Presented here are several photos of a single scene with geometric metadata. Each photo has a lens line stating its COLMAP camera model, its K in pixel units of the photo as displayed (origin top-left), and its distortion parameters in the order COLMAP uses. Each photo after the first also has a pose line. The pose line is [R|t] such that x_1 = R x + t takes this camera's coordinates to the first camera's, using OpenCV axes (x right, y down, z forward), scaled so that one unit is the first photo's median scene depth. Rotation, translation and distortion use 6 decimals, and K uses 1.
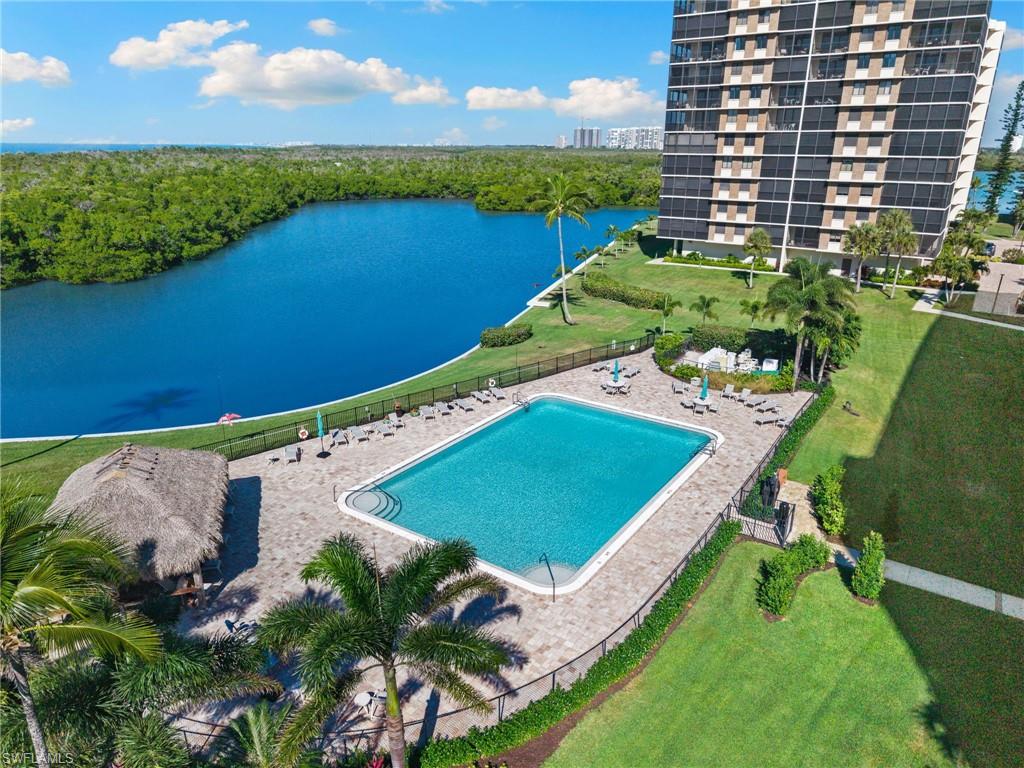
lens RADIAL K [[705.6, 0, 511.3], [0, 705.6, 382.5], [0, 0, 1]] dist [0.002825, -0.002926]
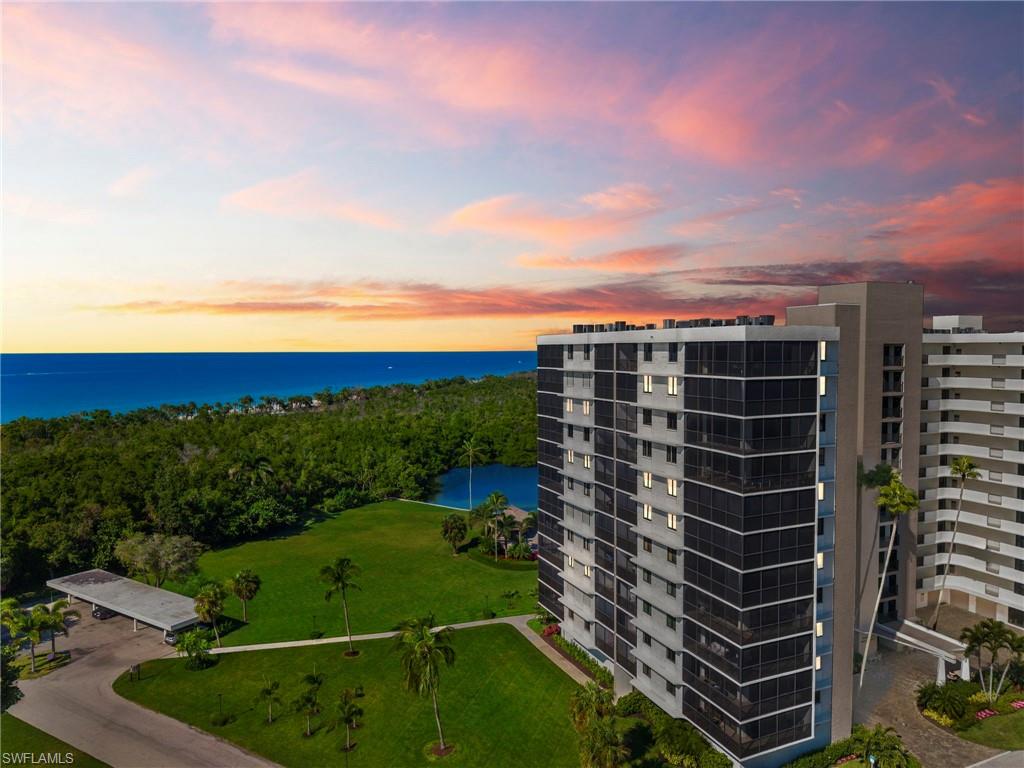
lens RADIAL K [[705.6, 0, 510.3], [0, 705.6, 383.7], [0, 0, 1]] dist [0.002825, -0.002926]
pose [[0.845792, 0.022759, -0.533027, 0.436550], [-0.160827, 0.963491, -0.214057, 0.066359], [0.508695, 0.266773, 0.818573, -0.682813]]
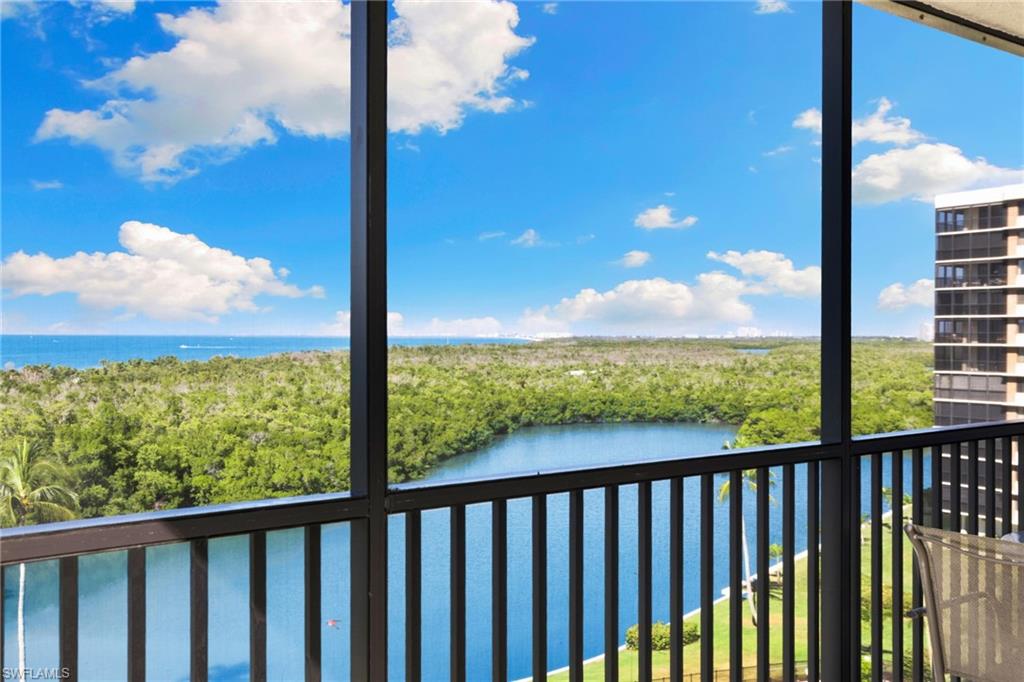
lens RADIAL K [[1040.7, 0, 516.5], [0, 1040.7, 339.3], [0, 0, 1]] dist [0.001031, 0.000000]
pose [[0.944781, 0.003625, -0.327682, 0.128590], [-0.103576, 0.951982, -0.288102, -0.017424], [0.310904, 0.306133, 0.899790, -0.119611]]
